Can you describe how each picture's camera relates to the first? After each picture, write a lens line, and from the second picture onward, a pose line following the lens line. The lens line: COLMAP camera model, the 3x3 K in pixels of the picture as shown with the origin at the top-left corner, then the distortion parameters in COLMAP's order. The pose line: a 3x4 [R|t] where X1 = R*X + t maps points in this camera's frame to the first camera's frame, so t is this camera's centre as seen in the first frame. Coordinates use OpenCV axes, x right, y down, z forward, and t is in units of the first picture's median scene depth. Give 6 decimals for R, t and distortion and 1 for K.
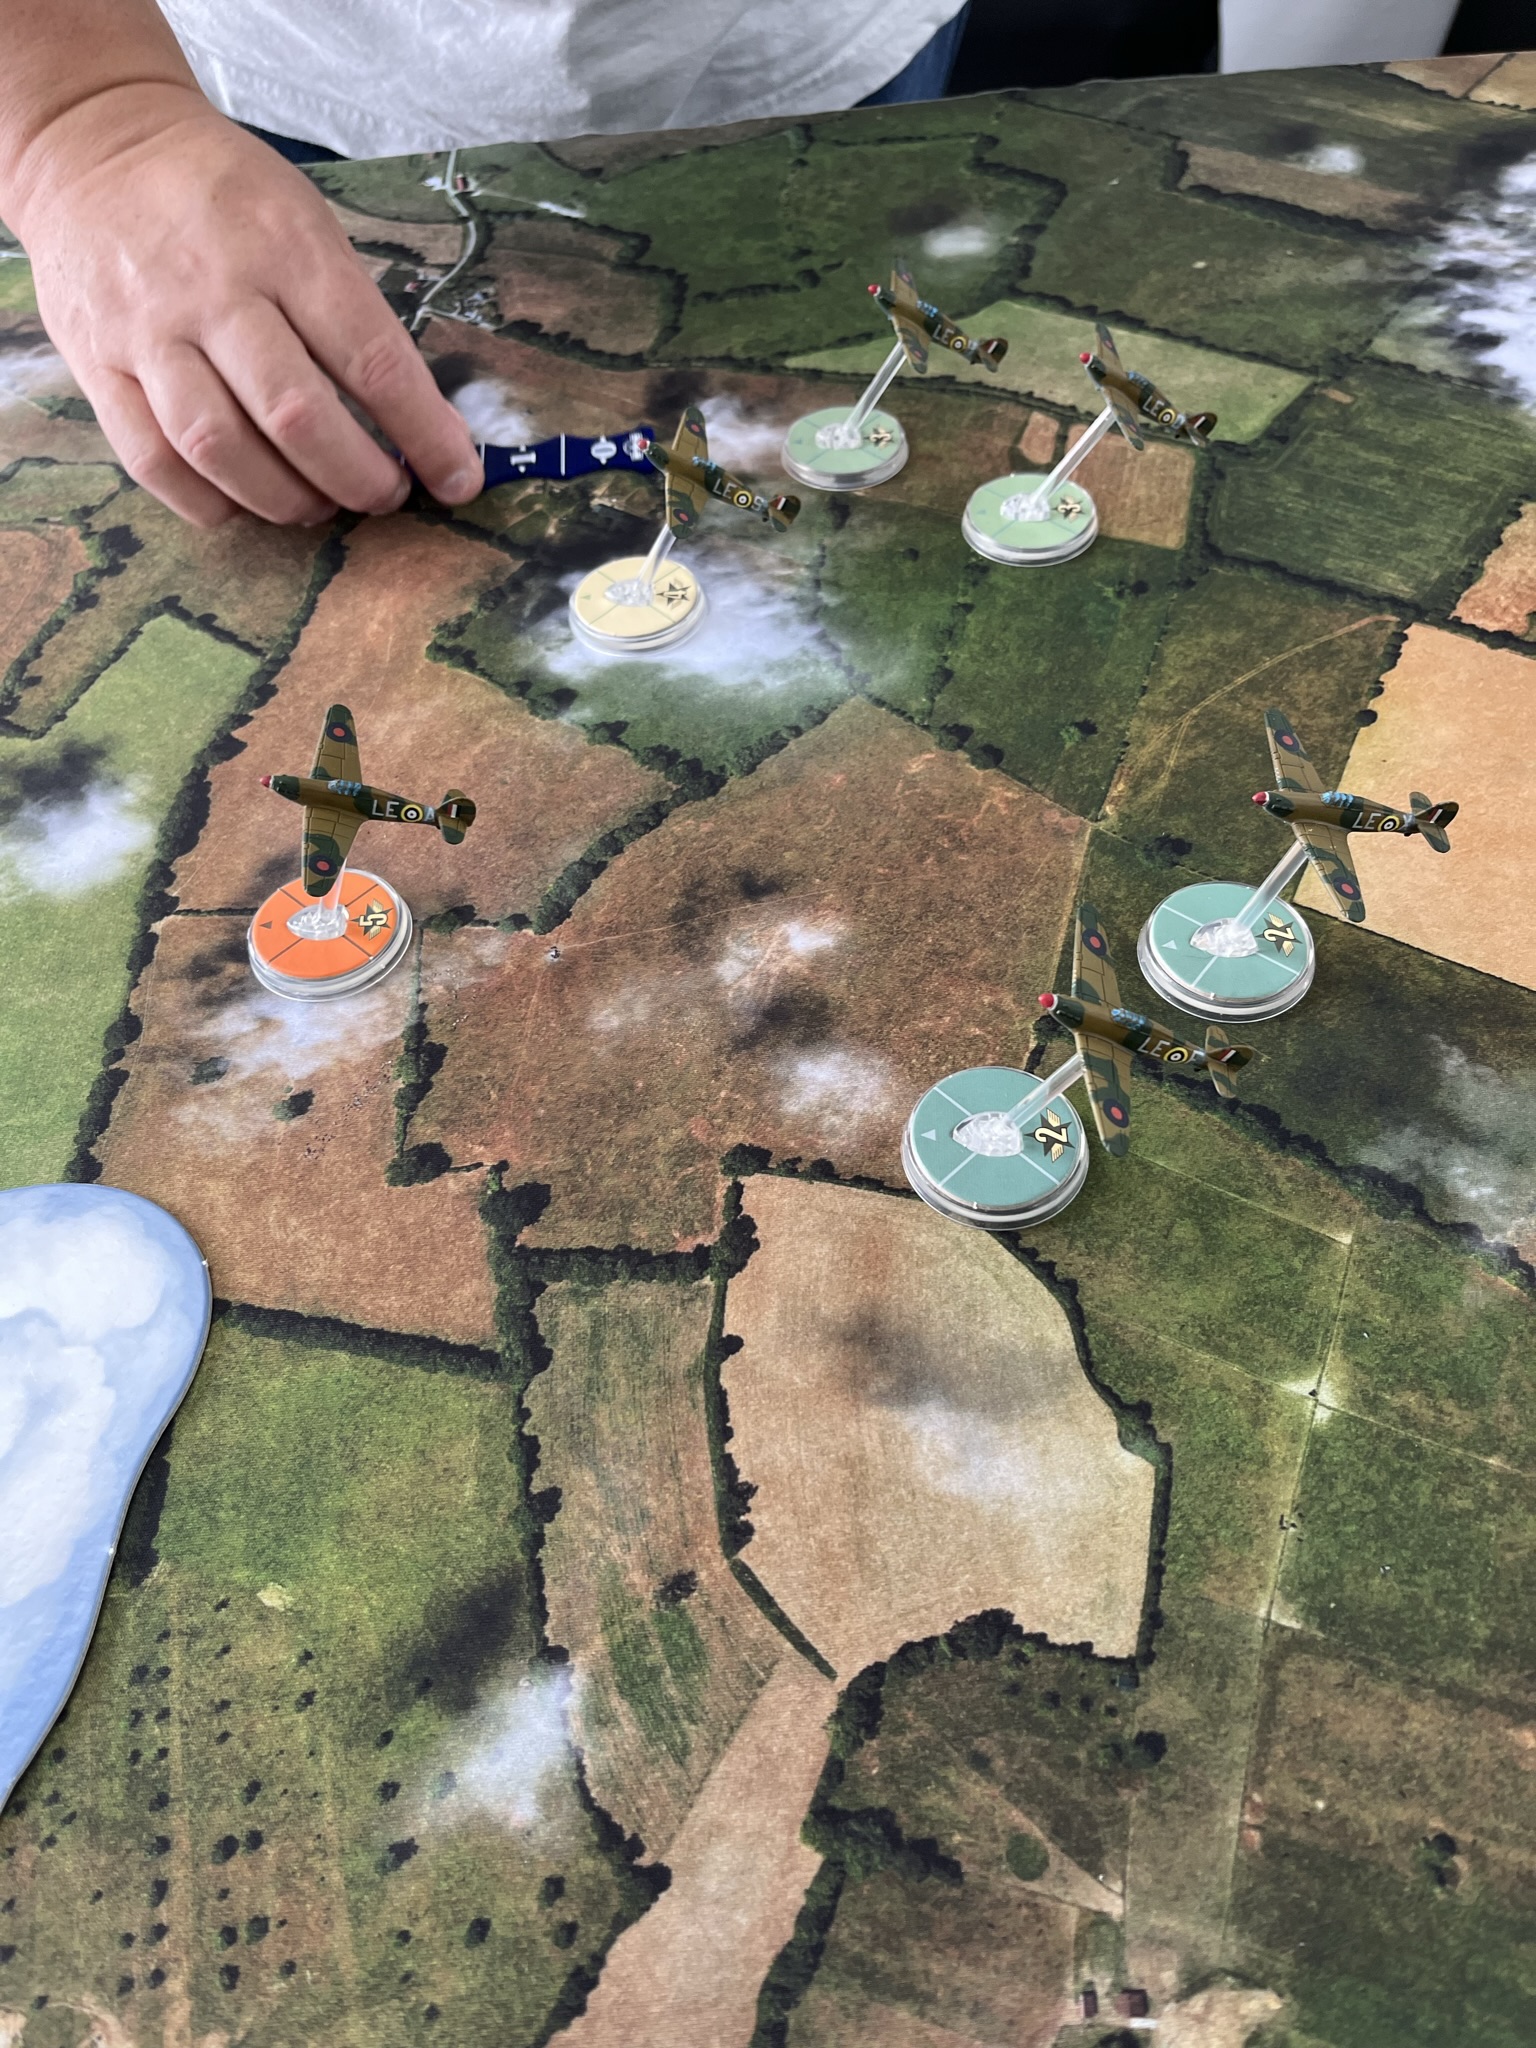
lens RADIAL K [[1587.1, 0, 743.6], [0, 1587.1, 1024.9], [0, 0, 1]] dist [0.054021, -0.101032]
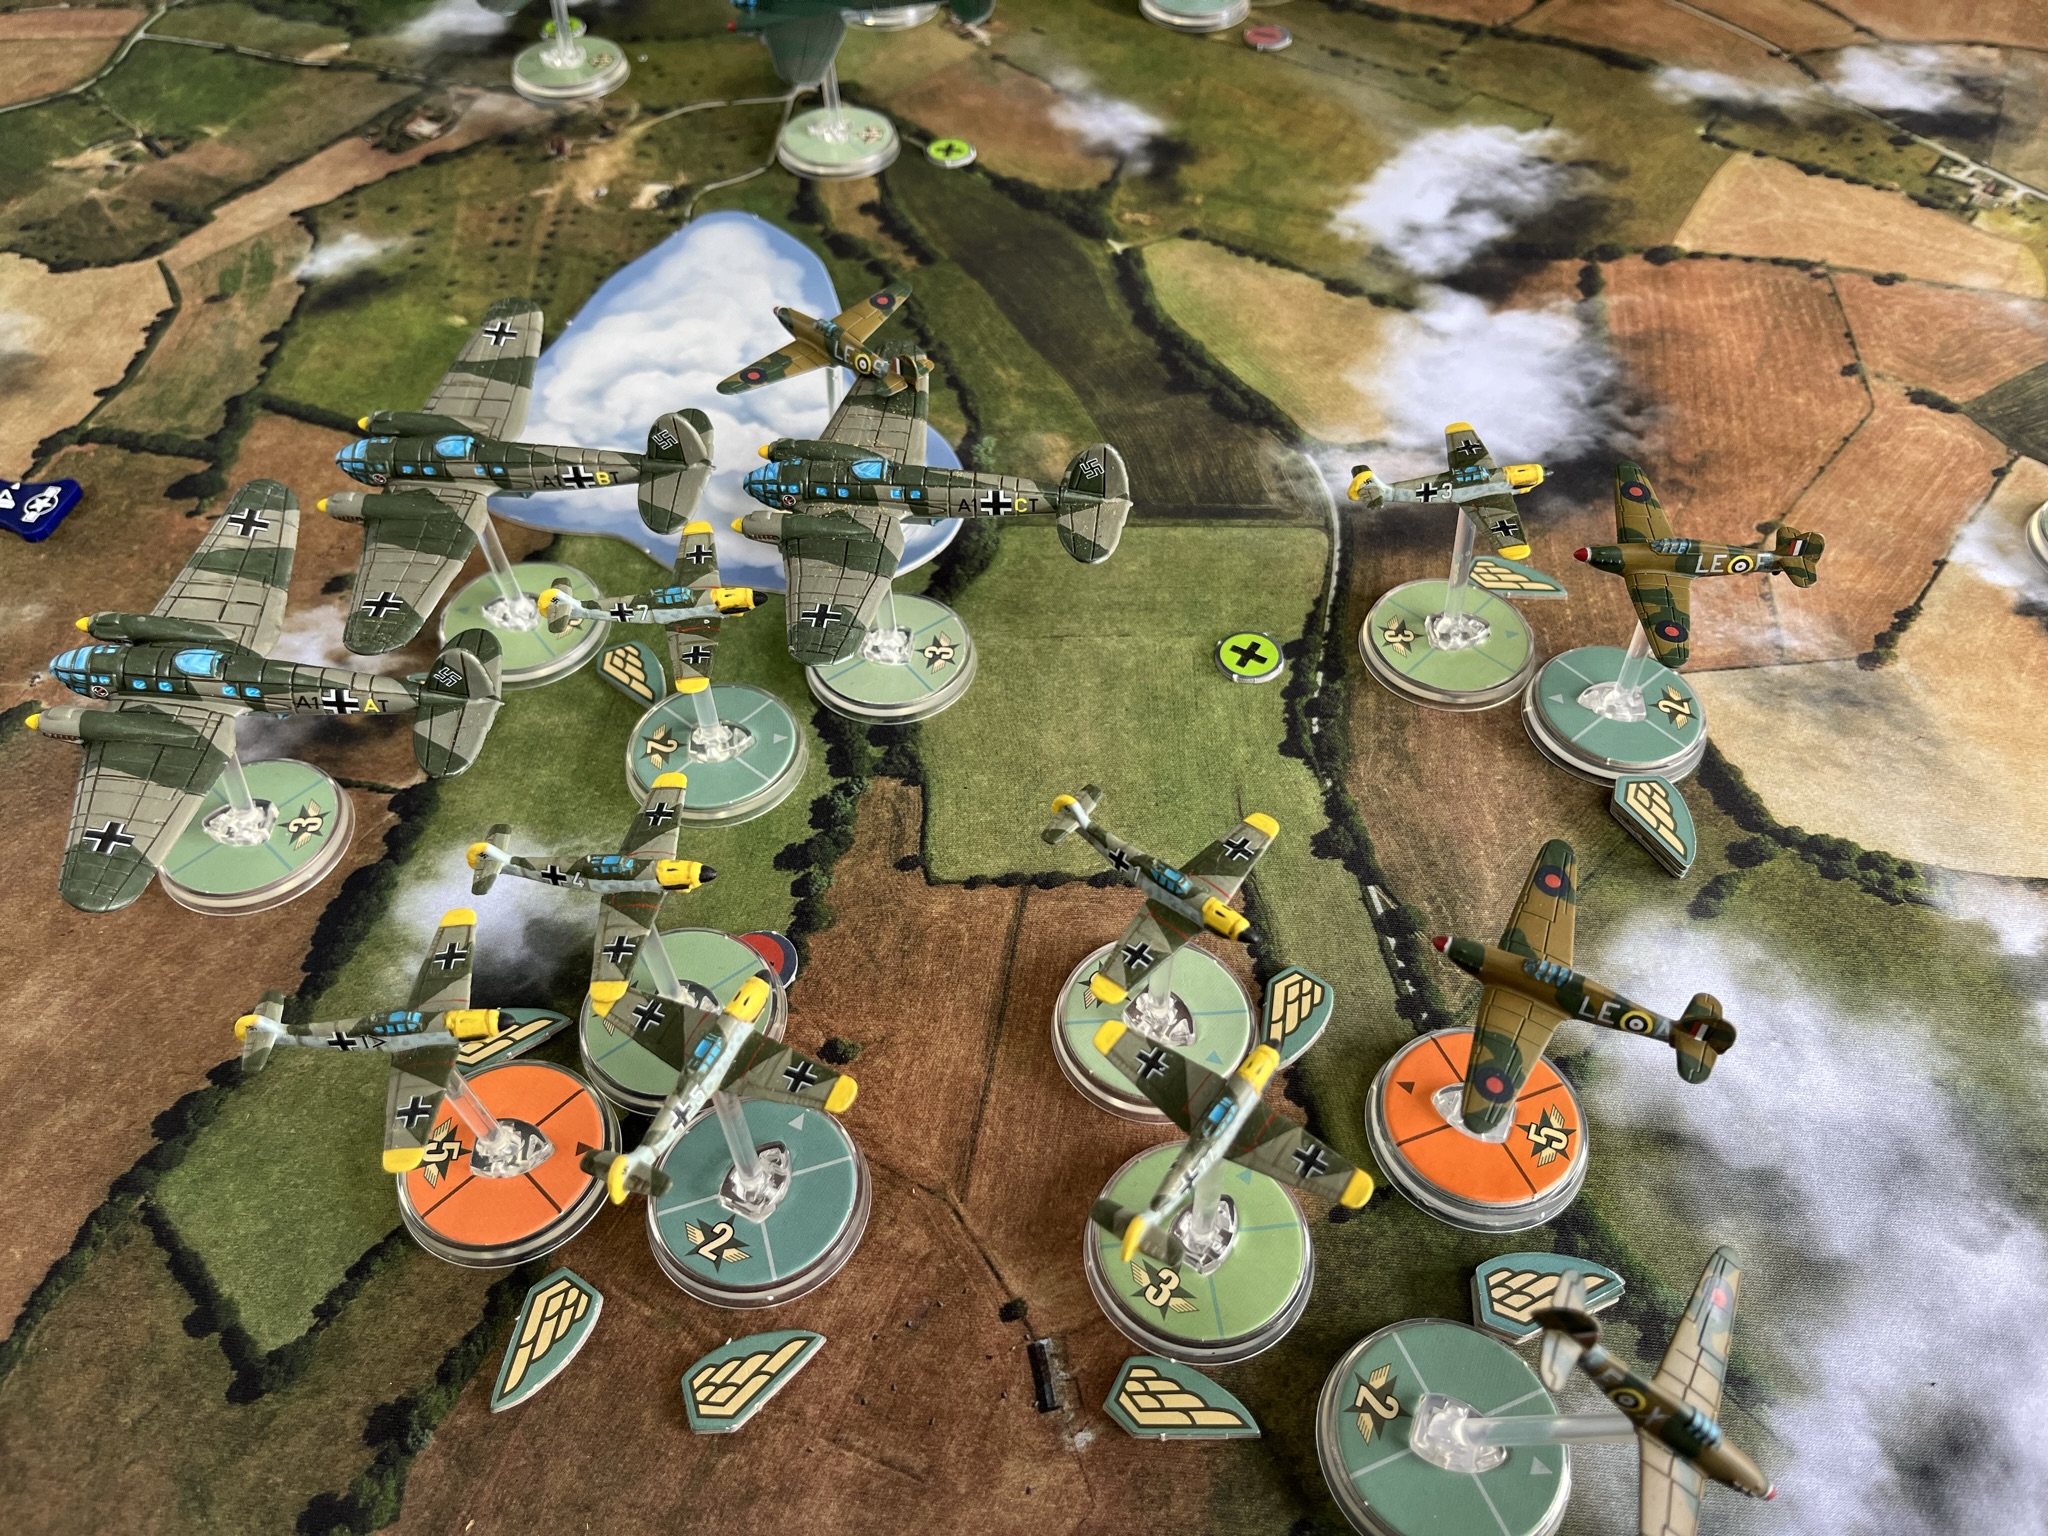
lens RADIAL K [[1587.1, 0, 1011.8], [0, 1587.1, 765.1], [0, 0, 1]] dist [0.054021, -0.101032]
pose [[-0.982767, -0.076065, 0.168474, -0.839273], [0.180692, -0.203097, 0.962342, -0.850859], [-0.038984, 0.976200, 0.213342, 0.796216]]
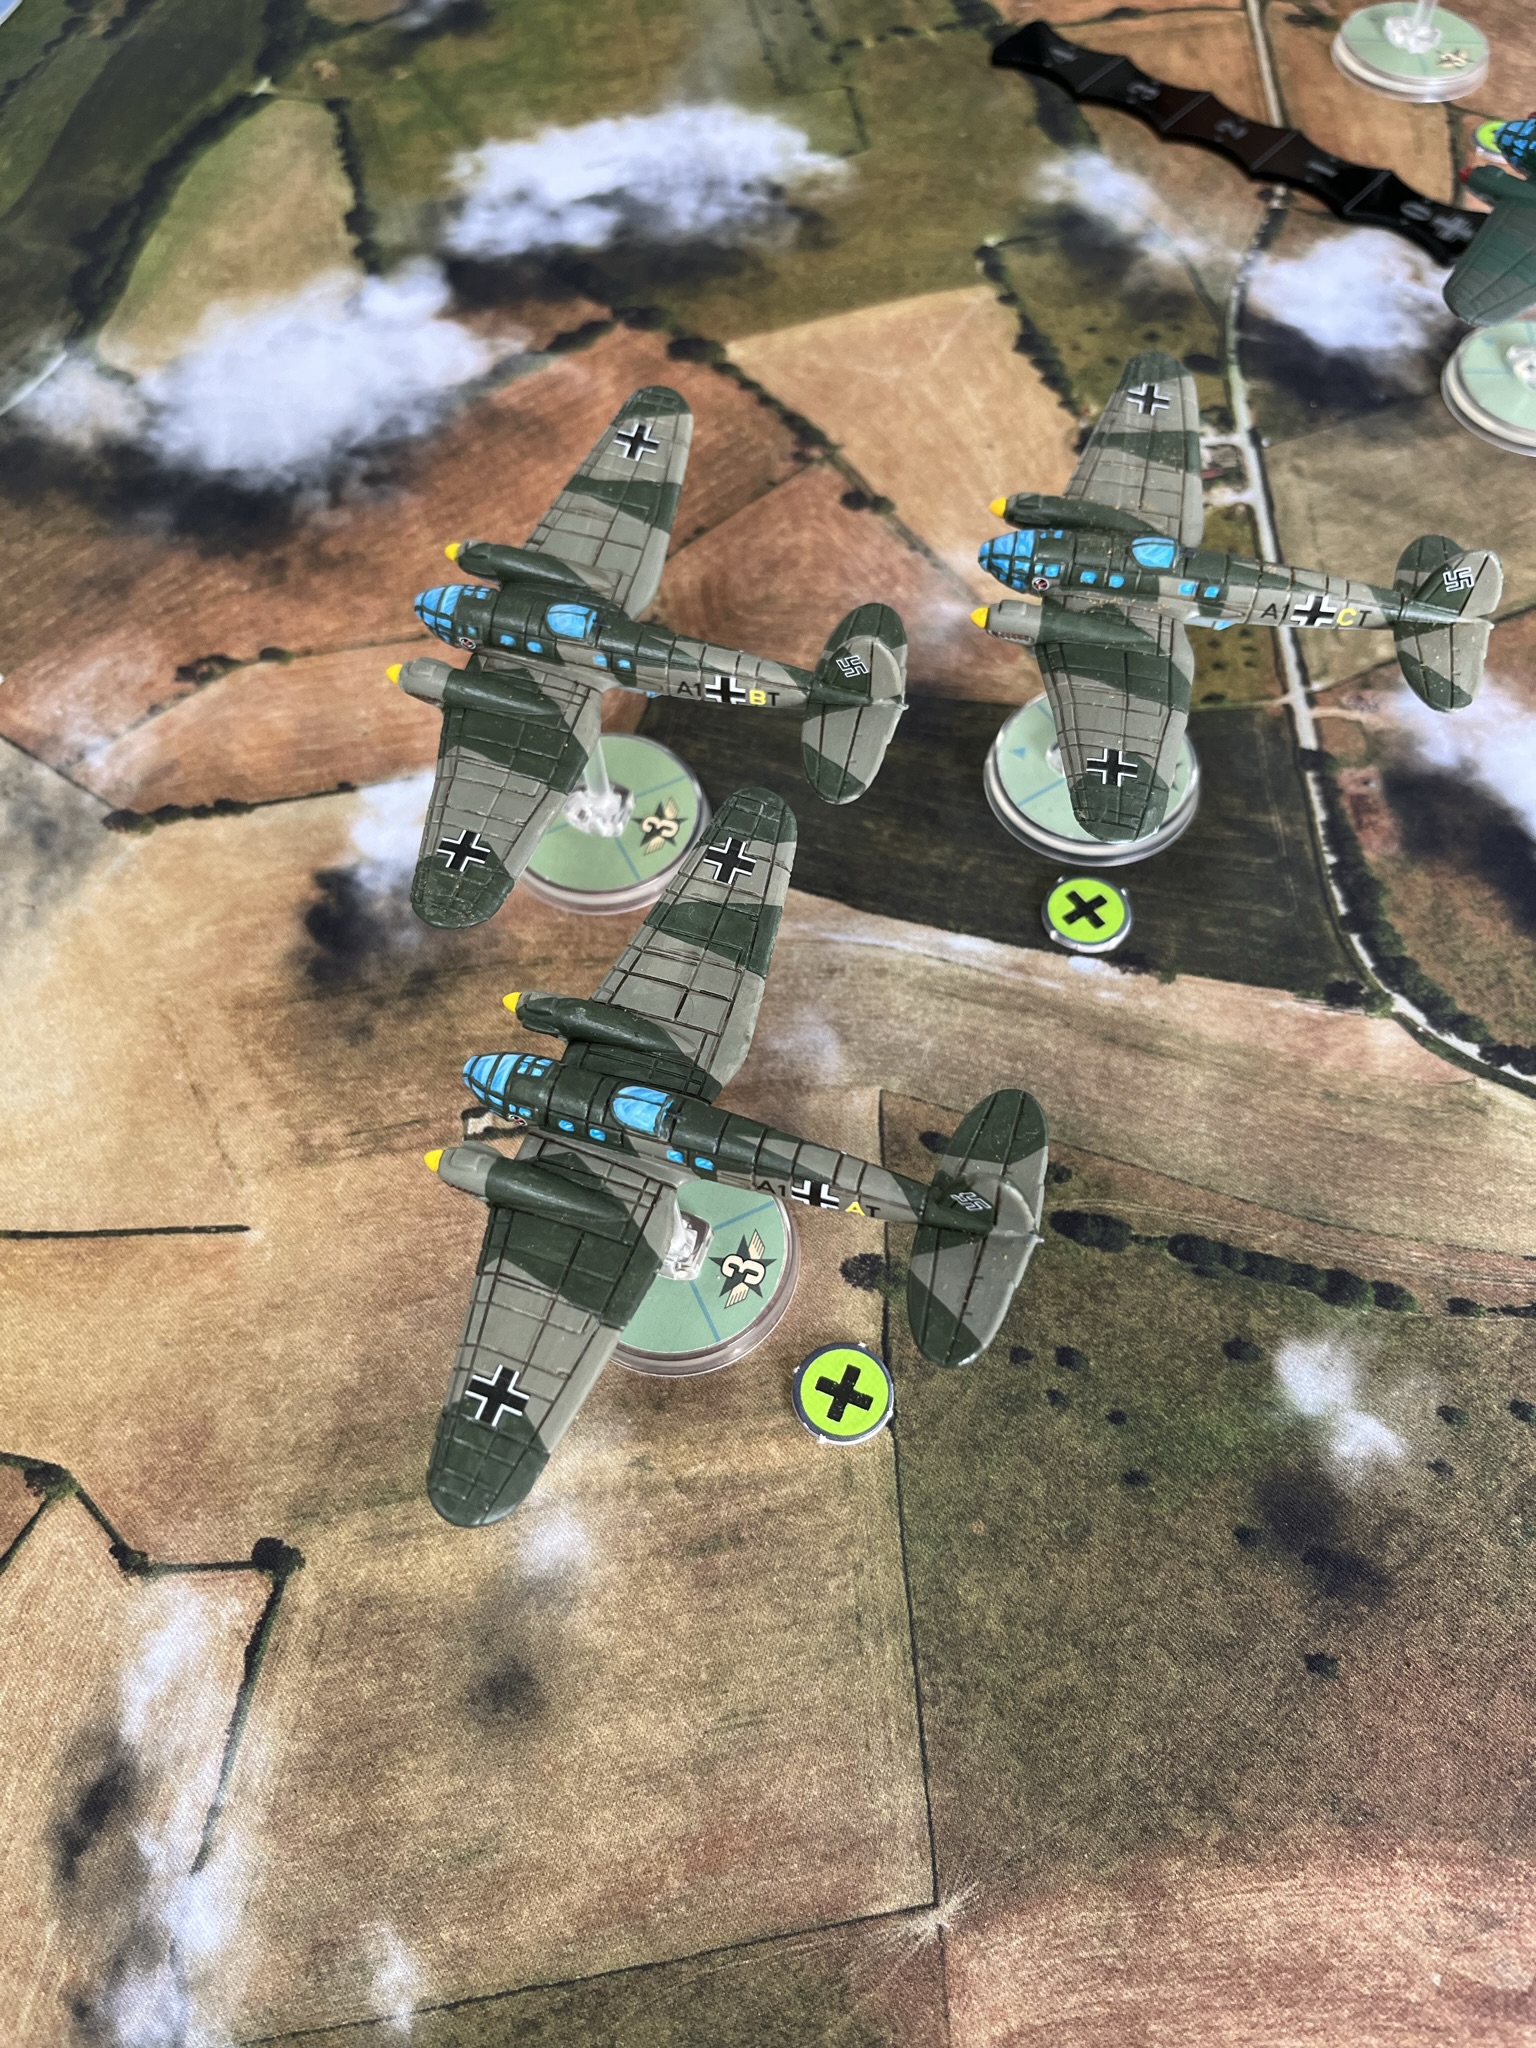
lens RADIAL K [[1587.1, 0, 743.6], [0, 1587.1, 1024.9], [0, 0, 1]] dist [0.054021, -0.101032]
pose [[-0.632734, -0.625228, 0.456878, -1.772684], [0.665892, -0.138148, 0.733146, -0.240153], [-0.395266, 0.768118, 0.503746, 0.482763]]
